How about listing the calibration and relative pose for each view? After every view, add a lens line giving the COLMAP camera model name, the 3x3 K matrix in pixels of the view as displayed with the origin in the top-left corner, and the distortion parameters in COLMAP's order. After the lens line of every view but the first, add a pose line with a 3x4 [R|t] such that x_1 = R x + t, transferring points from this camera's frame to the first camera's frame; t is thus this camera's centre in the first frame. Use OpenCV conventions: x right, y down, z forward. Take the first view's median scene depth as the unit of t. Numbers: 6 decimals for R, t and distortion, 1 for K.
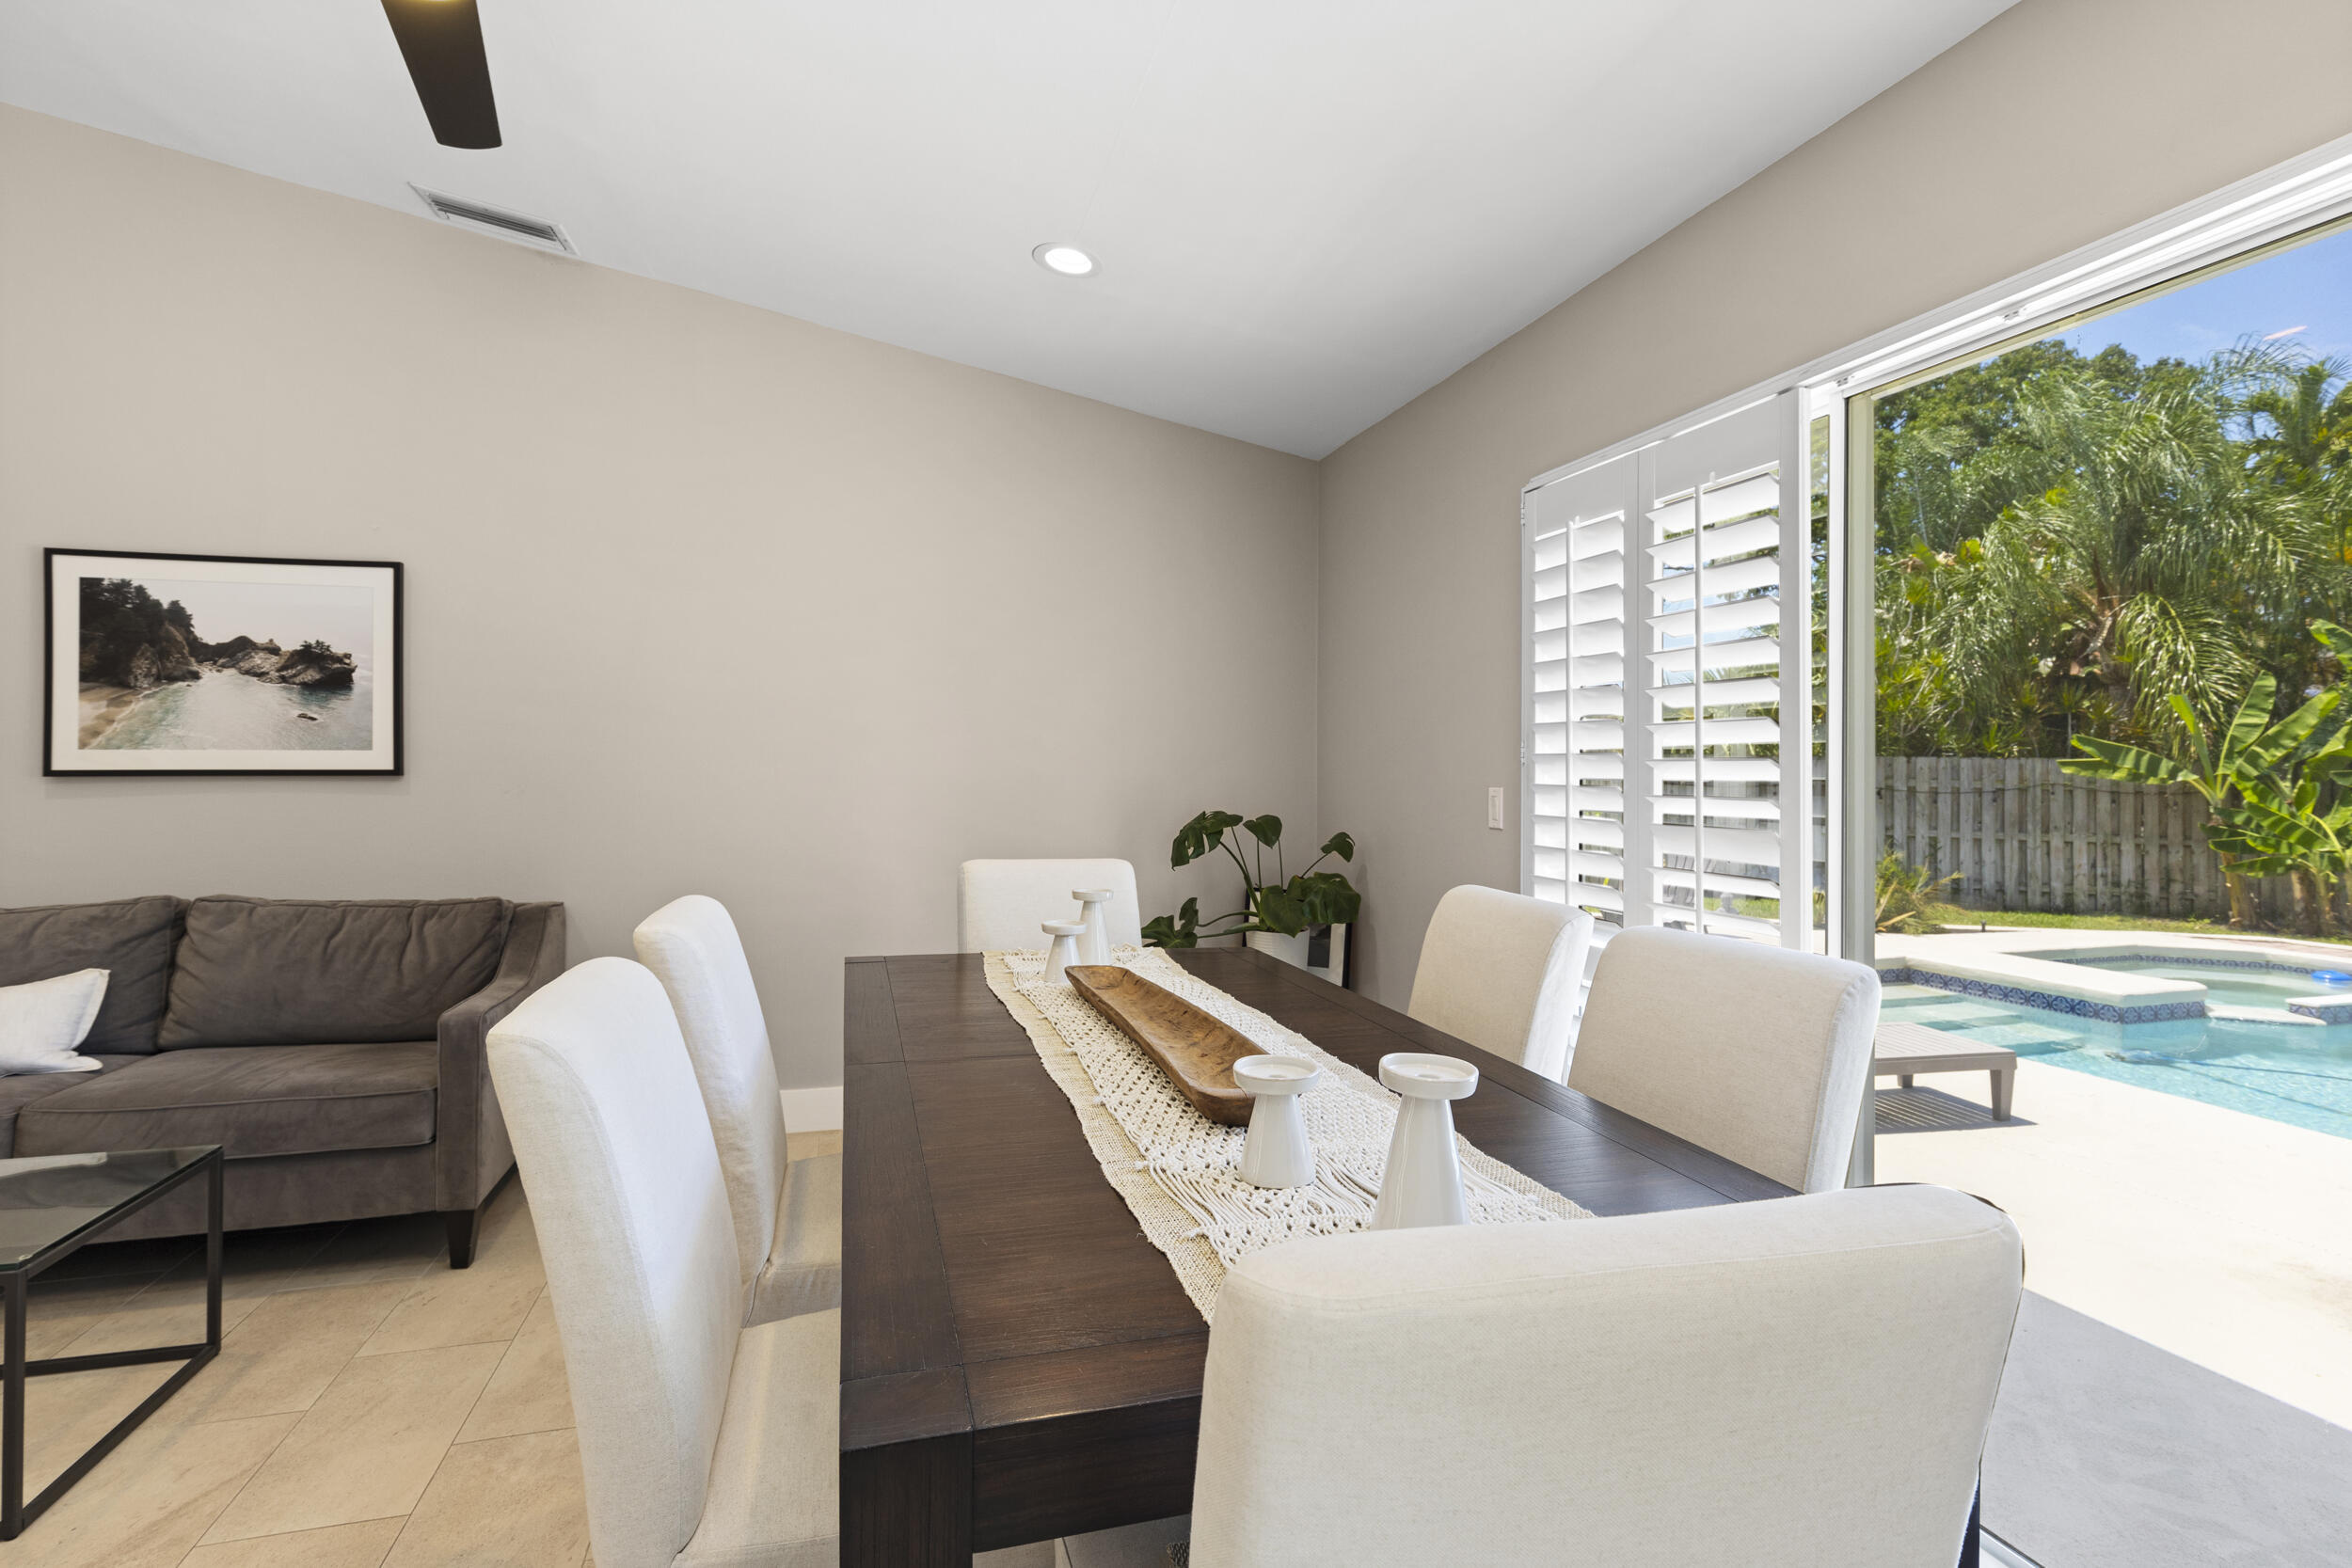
lens RADIAL K [[1151.6, 0, 1166.4], [0, 1151.6, 776.9], [0, 0, 1]] dist [0.003445, -0.000273]
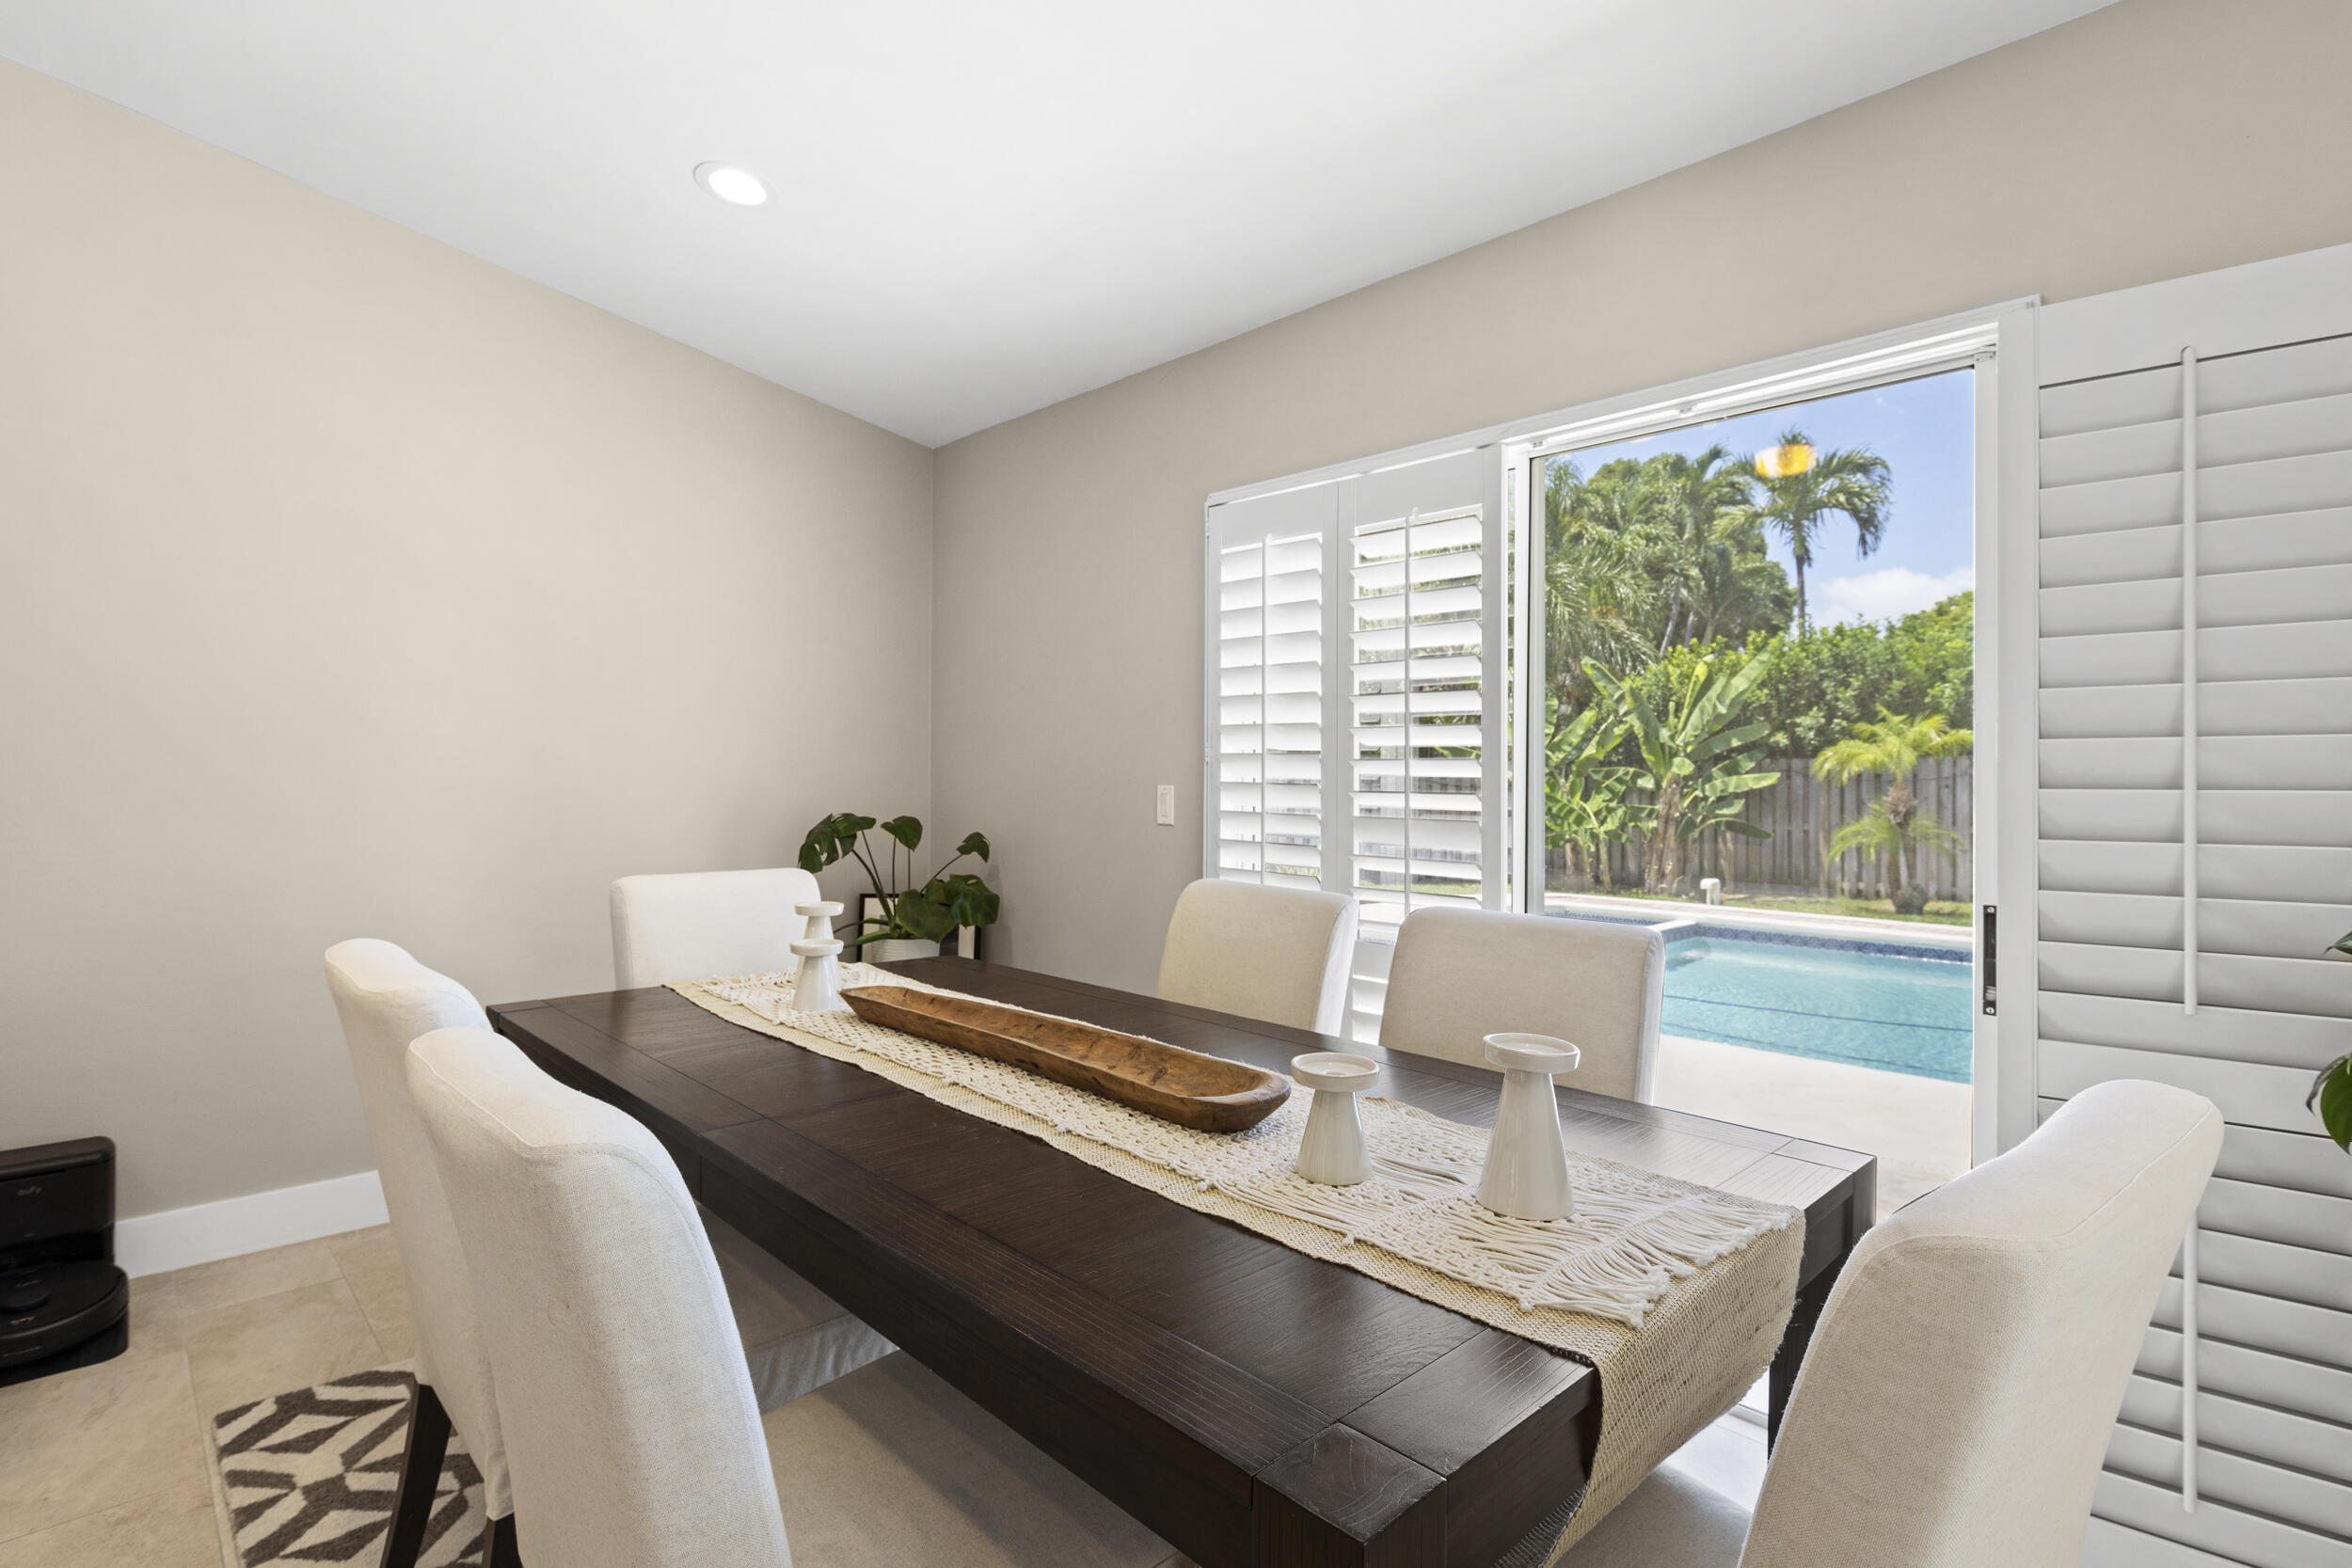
lens RADIAL K [[1151.6, 0, 1178.7], [0, 1151.6, 787.9], [0, 0, 1]] dist [0.003445, -0.000273]
pose [[0.889496, -0.008633, 0.456861, -0.173872], [0.003709, 0.999925, 0.011675, -0.000781], [-0.456927, -0.008690, 0.889462, 0.061183]]
